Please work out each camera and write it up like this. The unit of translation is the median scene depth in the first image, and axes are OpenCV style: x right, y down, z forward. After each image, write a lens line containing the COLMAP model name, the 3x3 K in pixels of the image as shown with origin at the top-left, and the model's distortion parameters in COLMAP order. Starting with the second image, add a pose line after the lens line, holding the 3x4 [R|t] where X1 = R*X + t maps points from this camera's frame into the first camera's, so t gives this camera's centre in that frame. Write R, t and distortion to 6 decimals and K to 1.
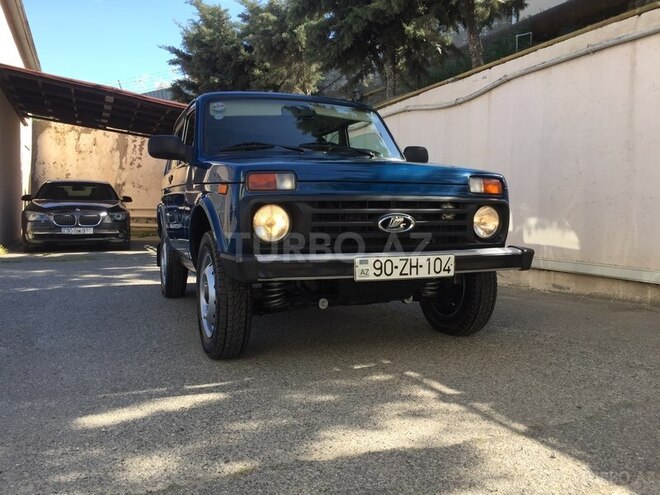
lens RADIAL K [[564.8, 0, 328.5], [0, 564.8, 242.4], [0, 0, 1]] dist [0.089991, -0.120406]
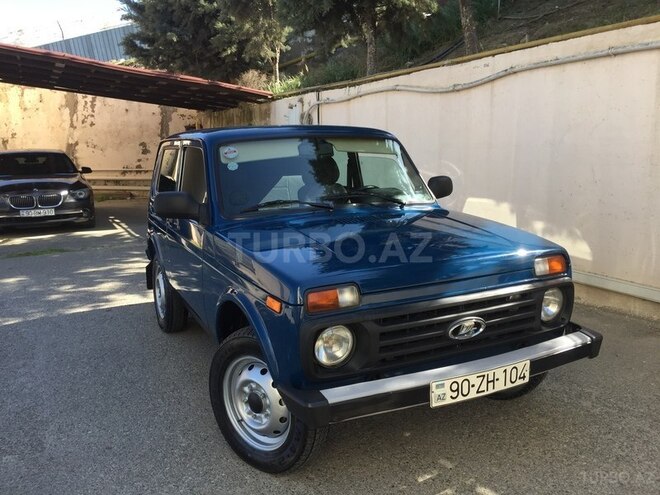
lens RADIAL K [[562.6, 0, 329.2], [0, 562.6, 241.2], [0, 0, 1]] dist [0.090789, -0.116431]
pose [[0.996360, -0.034417, 0.077991, -0.091949], [0.025172, 0.992864, 0.116564, -0.159364], [-0.081447, -0.114176, 0.990116, 0.082808]]
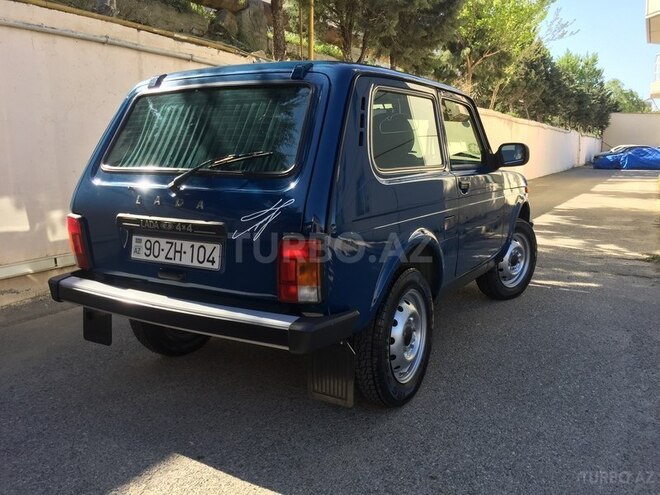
lens RADIAL K [[565.6, 0, 329.2], [0, 565.6, 238.9], [0, 0, 1]] dist [0.126383, -0.179853]
pose [[-0.611479, -0.125529, 0.781240, -0.689432], [0.044210, 0.980374, 0.192128, -0.177792], [-0.790025, 0.152021, -0.593928, 1.440477]]
